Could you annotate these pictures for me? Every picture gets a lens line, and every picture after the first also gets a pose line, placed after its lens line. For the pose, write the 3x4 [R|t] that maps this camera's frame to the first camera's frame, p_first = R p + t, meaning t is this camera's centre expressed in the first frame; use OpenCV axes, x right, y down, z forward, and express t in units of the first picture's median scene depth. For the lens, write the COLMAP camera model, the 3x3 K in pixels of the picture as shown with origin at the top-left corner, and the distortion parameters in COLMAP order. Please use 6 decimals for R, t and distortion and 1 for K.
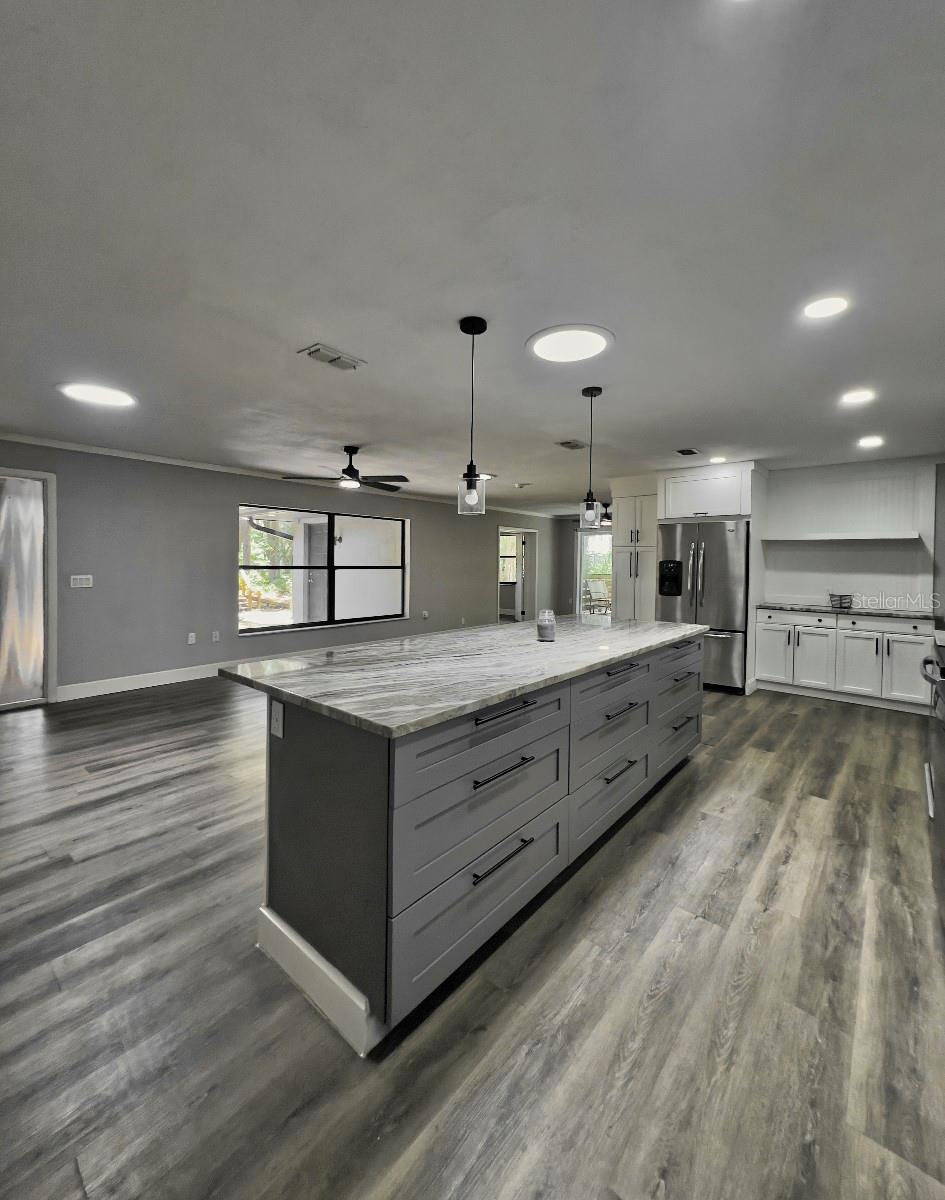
lens RADIAL K [[491.0, 0, 471.5], [0, 491.0, 567.0], [0, 0, 1]] dist [0.017263, 0.000303]
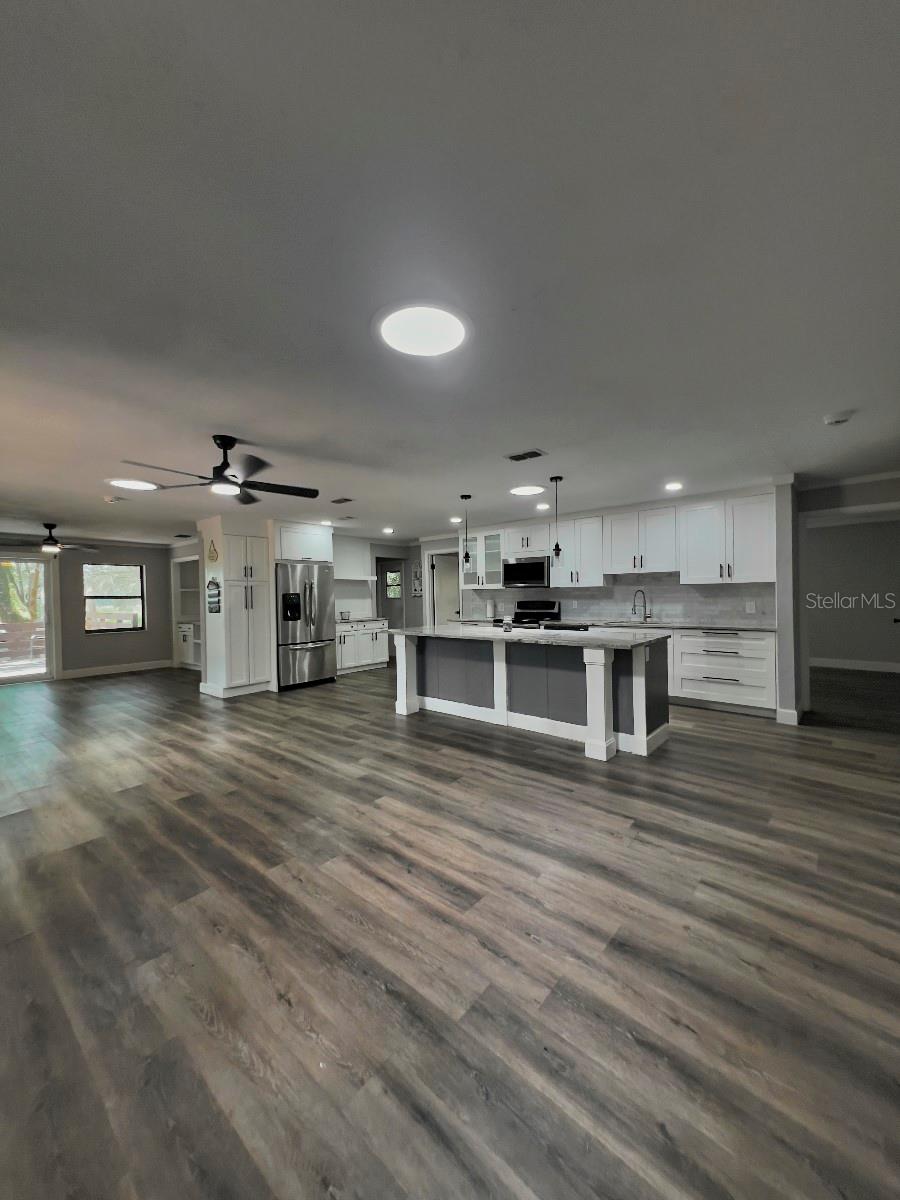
lens RADIAL K [[468.6, 0, 450.0], [0, 468.6, 600.0], [0, 0, 1]] dist [0.067457, 0.000032]
pose [[0.004122, -0.026774, 0.999633, -1.651291], [0.031733, 0.999142, 0.026630, -0.032508], [-0.999488, 0.031612, 0.004968, 1.179186]]
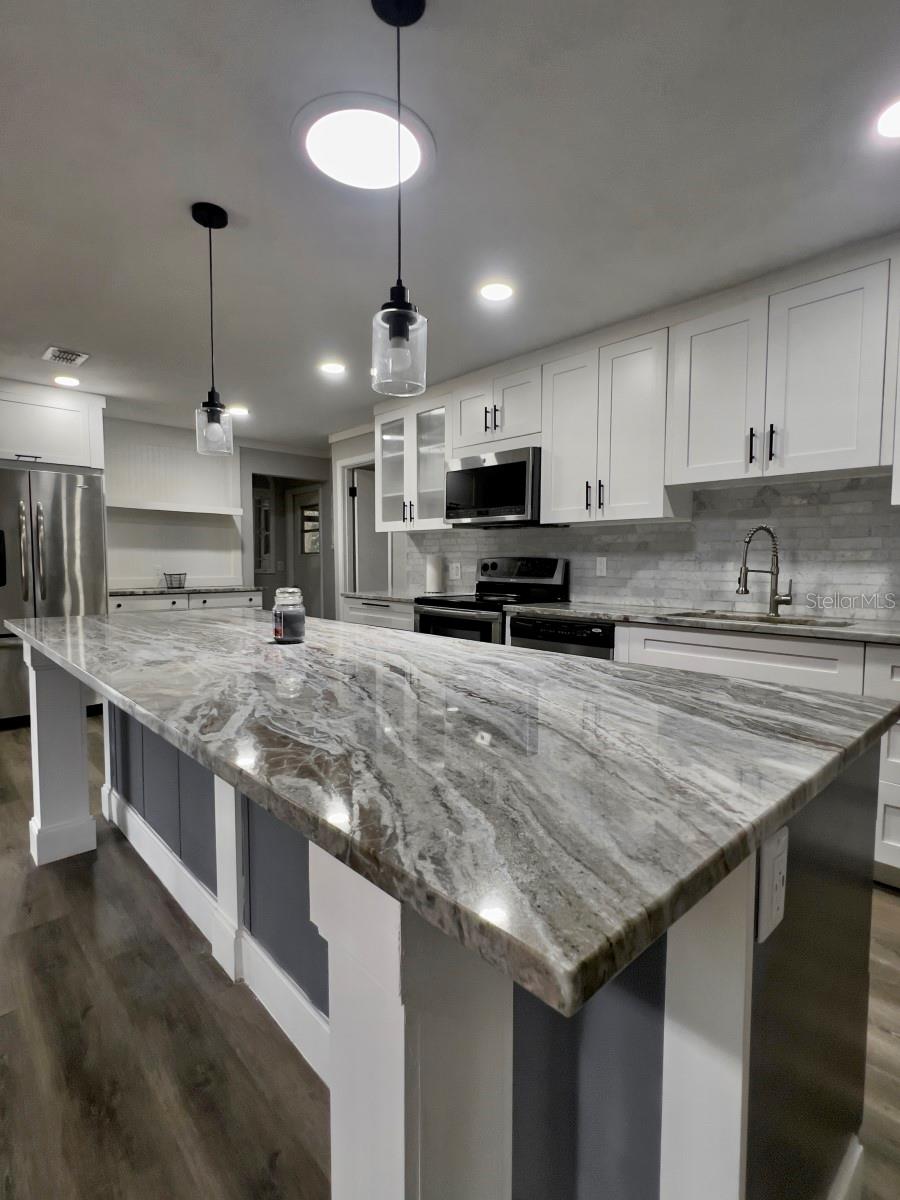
lens RADIAL K [[583.9, 0, 450.0], [0, 583.9, 600.0], [0, 0, 1]] dist [-0.001663, -0.000061]
pose [[0.113392, -0.080956, 0.990247, -0.481349], [0.011523, 0.996715, 0.080165, 0.045192], [-0.993484, 0.002321, 0.113952, 0.716060]]
